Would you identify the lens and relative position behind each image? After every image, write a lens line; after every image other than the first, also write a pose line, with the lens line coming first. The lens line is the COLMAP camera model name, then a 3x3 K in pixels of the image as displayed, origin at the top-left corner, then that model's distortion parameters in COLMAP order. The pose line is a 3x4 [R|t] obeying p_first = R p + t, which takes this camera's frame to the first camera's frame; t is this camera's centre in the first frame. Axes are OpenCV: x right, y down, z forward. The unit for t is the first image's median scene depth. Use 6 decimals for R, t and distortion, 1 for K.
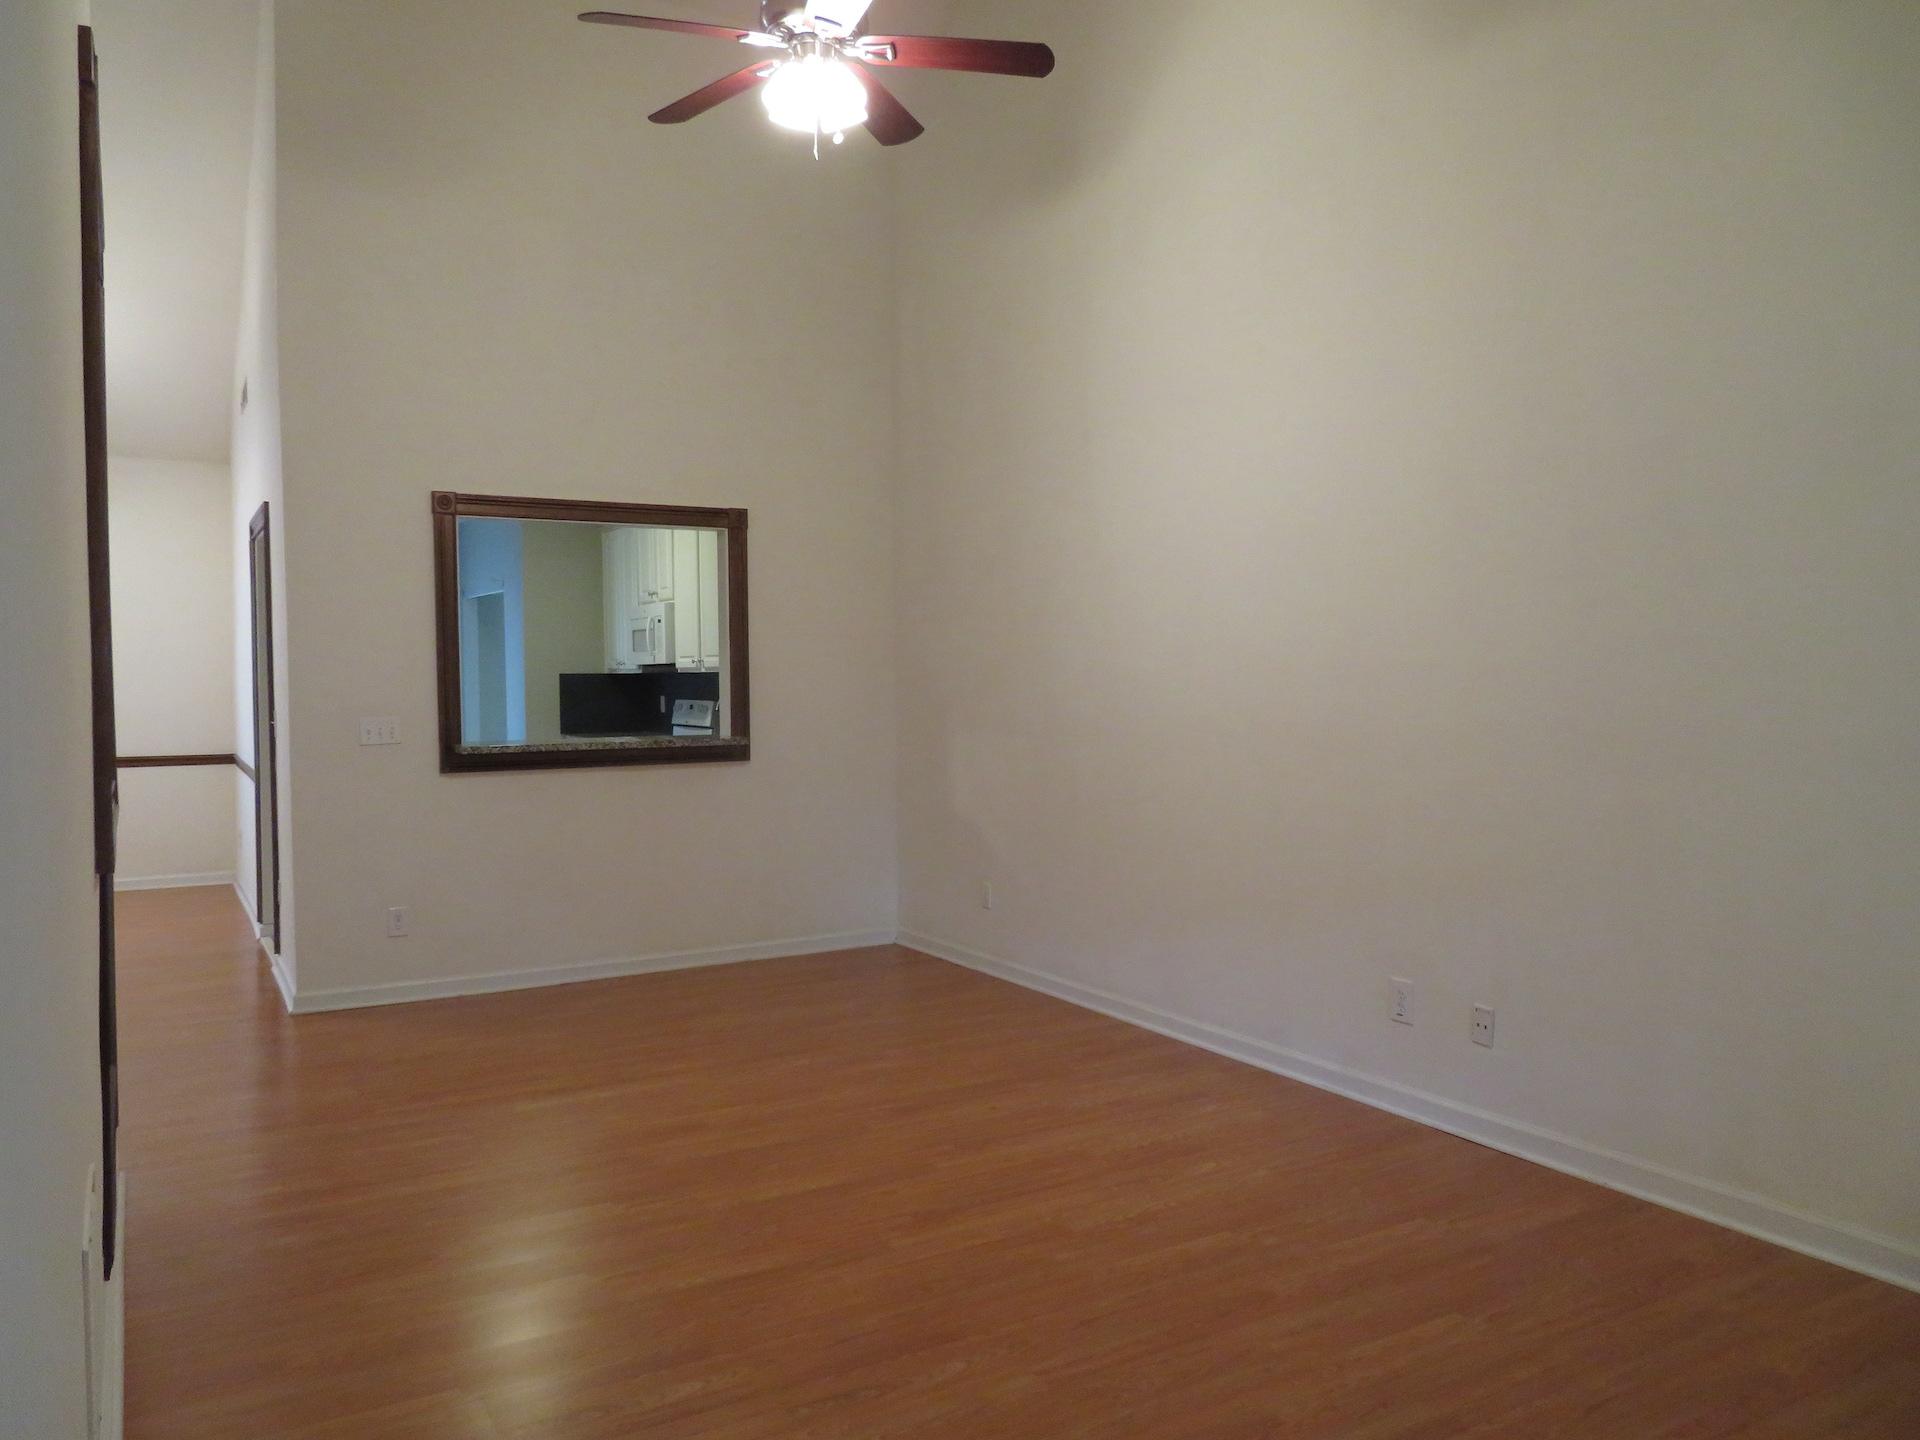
lens RADIAL K [[1443.5, 0, 970.4], [0, 1443.5, 723.2], [0, 0, 1]] dist [0.007992, 0.000708]
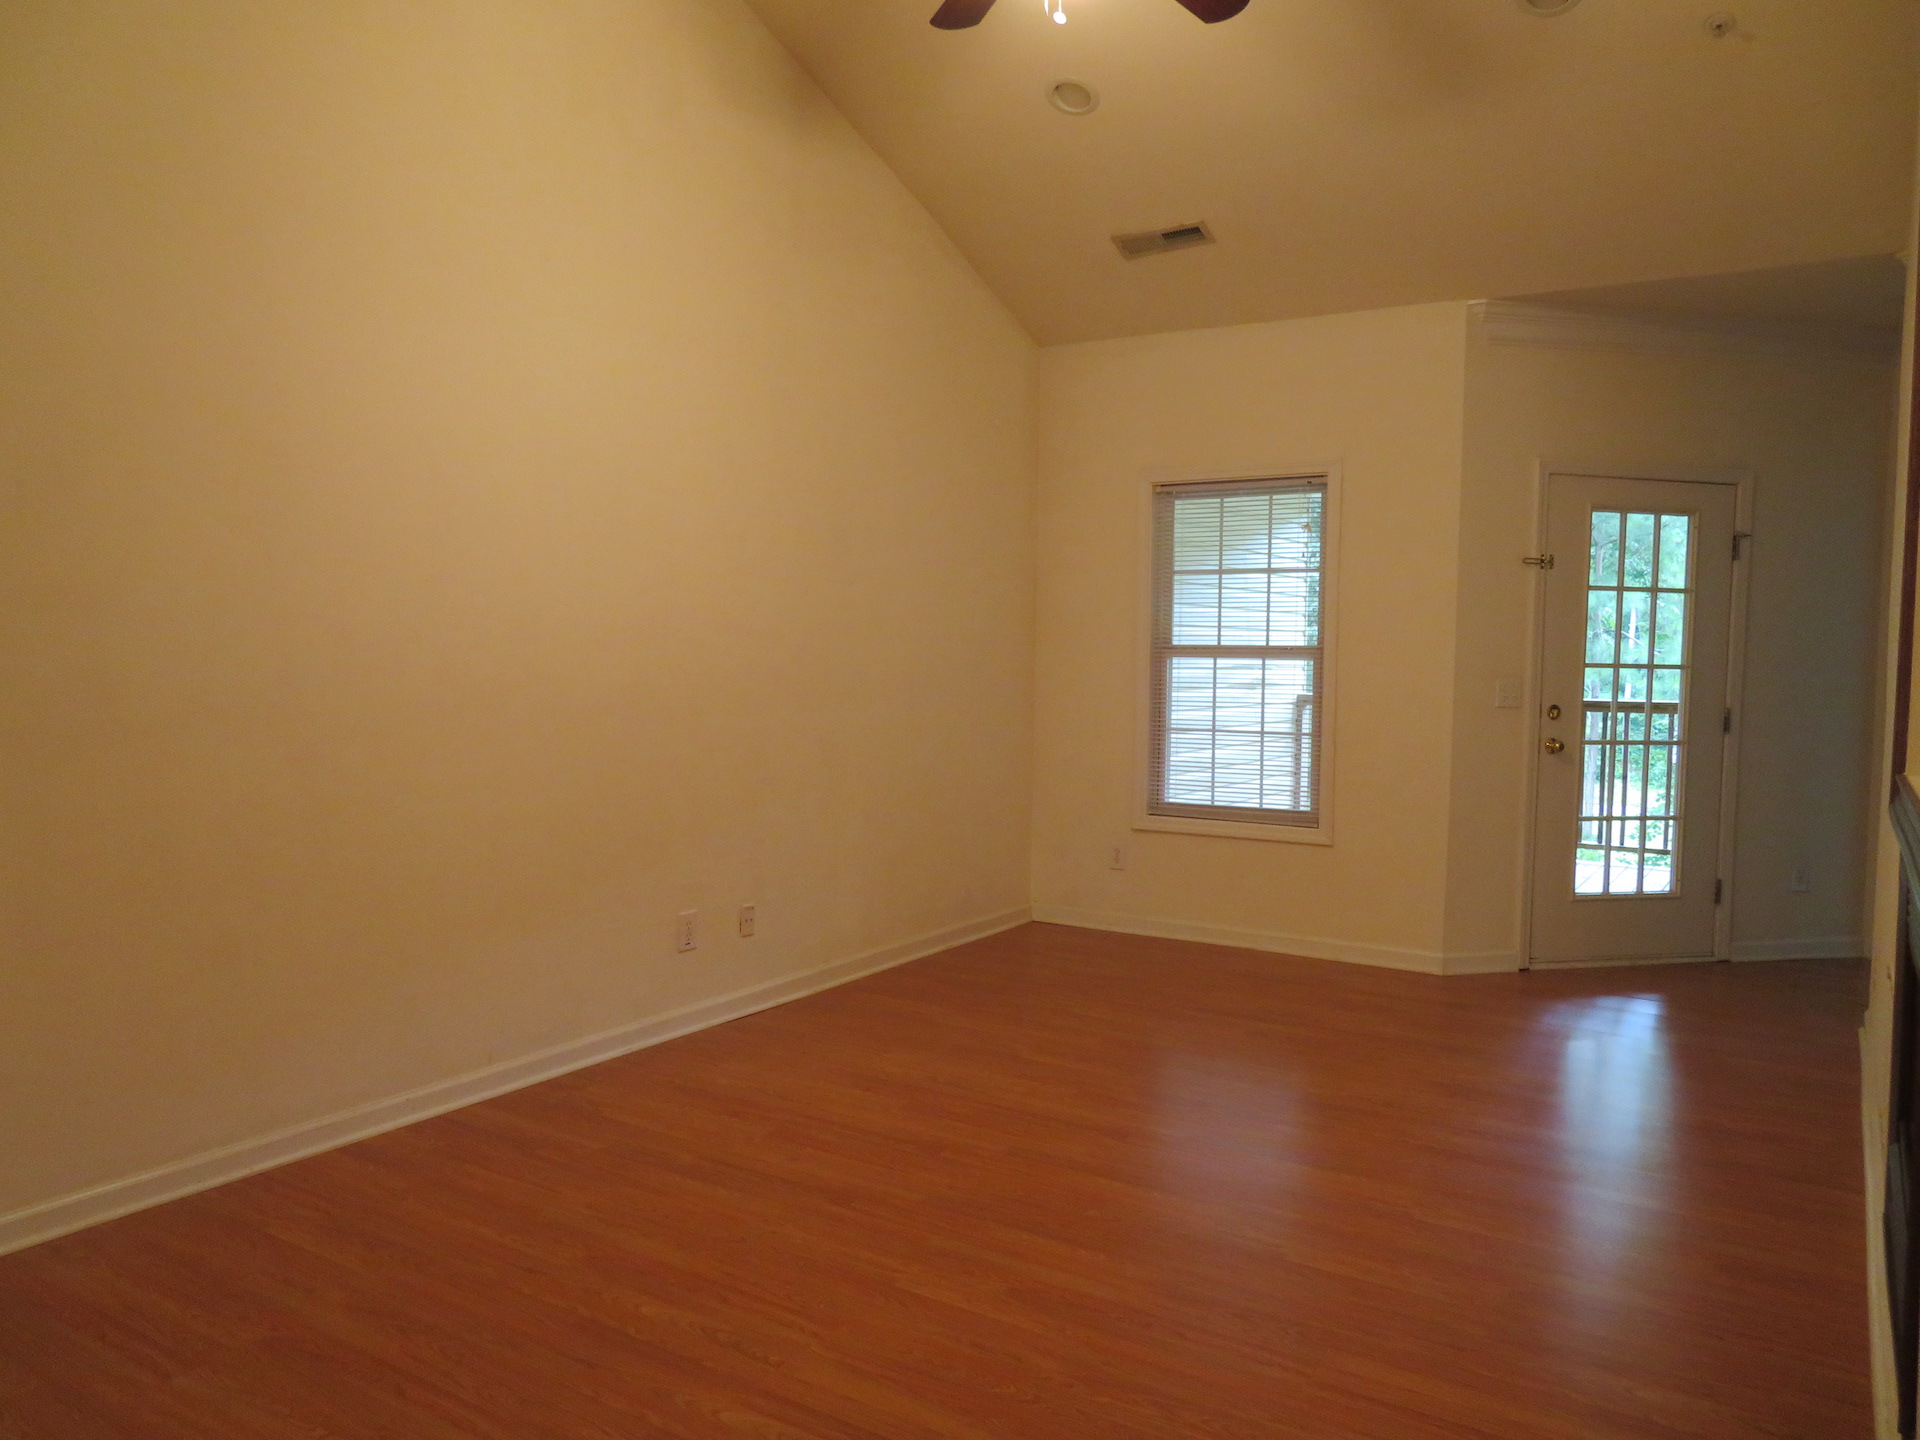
lens RADIAL K [[1443.5, 0, 967.0], [0, 1443.5, 717.4], [0, 0, 1]] dist [0.007992, 0.000708]
pose [[-0.469142, -0.054366, 0.881448, -0.746342], [0.011800, 0.997628, 0.067813, -0.042994], [-0.883044, 0.042215, -0.467388, 1.277843]]
